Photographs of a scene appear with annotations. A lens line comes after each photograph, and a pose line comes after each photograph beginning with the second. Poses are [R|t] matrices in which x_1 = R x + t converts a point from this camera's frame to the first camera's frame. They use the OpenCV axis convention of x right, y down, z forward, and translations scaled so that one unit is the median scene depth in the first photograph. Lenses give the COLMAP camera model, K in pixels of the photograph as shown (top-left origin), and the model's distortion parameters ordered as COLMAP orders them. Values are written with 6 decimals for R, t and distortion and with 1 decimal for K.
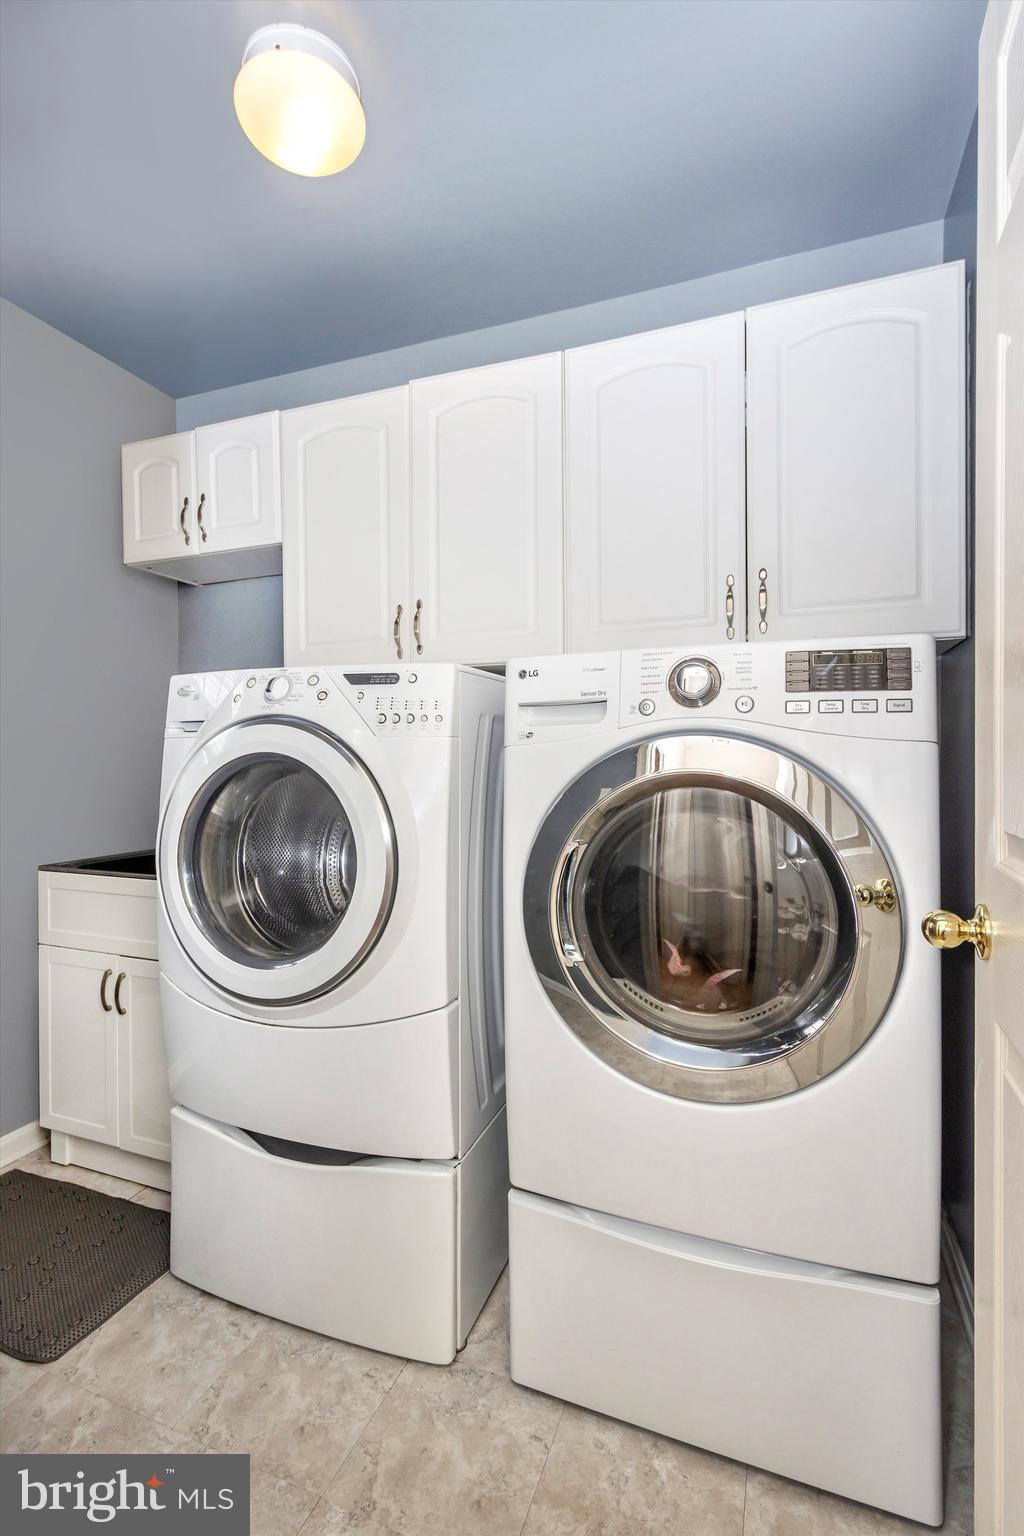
lens RADIAL K [[704.8, 0, 512.2], [0, 704.8, 767.5], [0, 0, 1]] dist [0.011919, 0.001540]
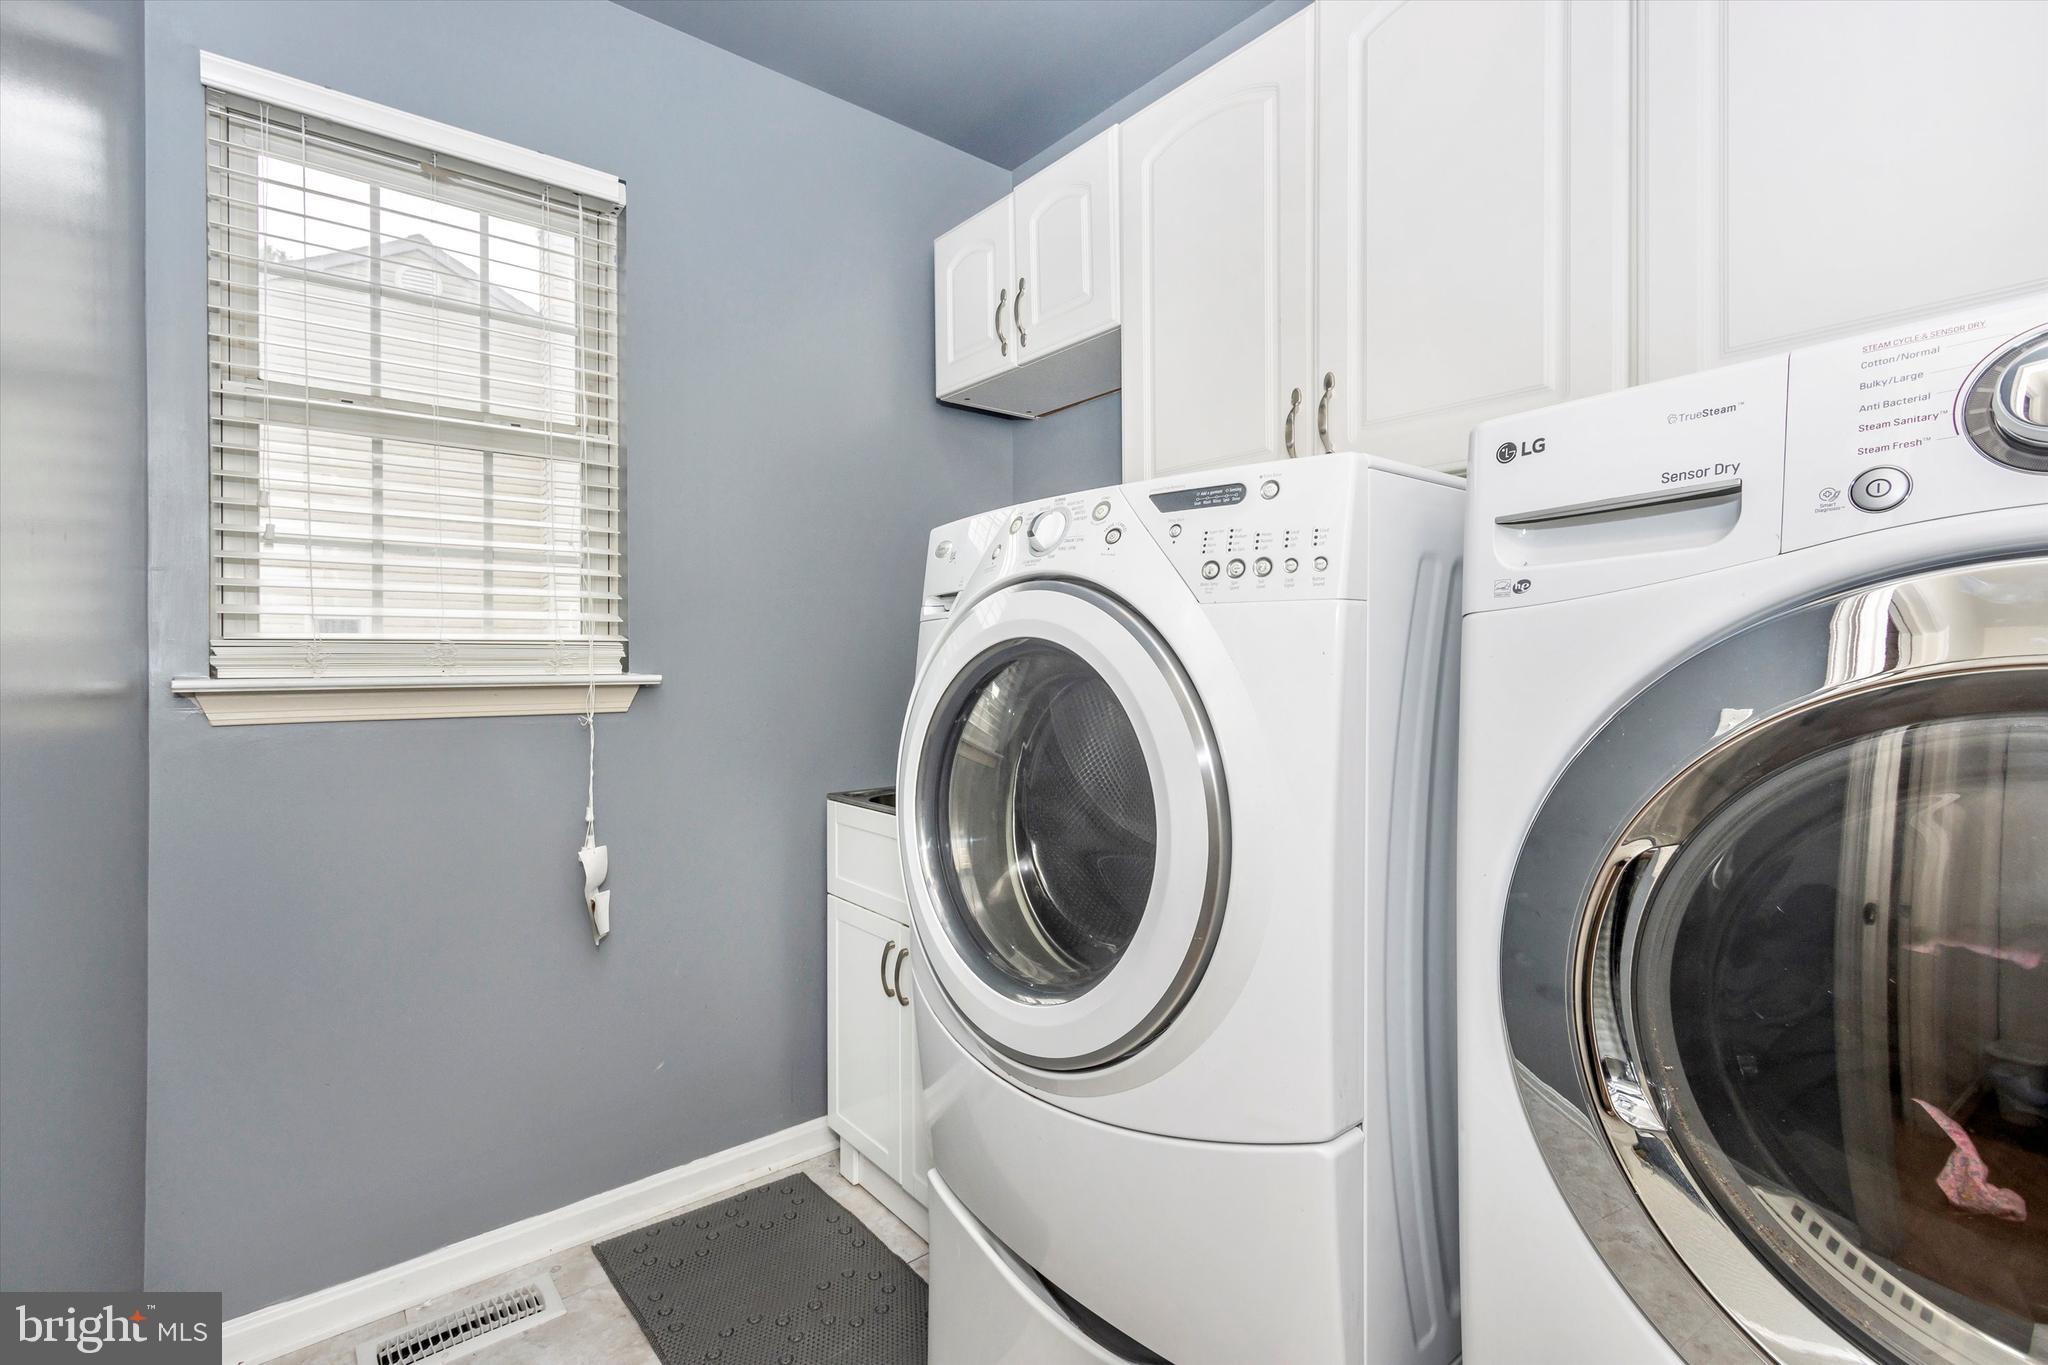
lens RADIAL K [[939.8, 0, 1028.6], [0, 939.8, 684.1], [0, 0, 1]] dist [0.011919, 0.001540]
pose [[0.878907, 0.003802, -0.476978, 0.031862], [0.004138, 0.999870, 0.015595, 0.005244], [0.476975, -0.015680, 0.878777, 0.295207]]
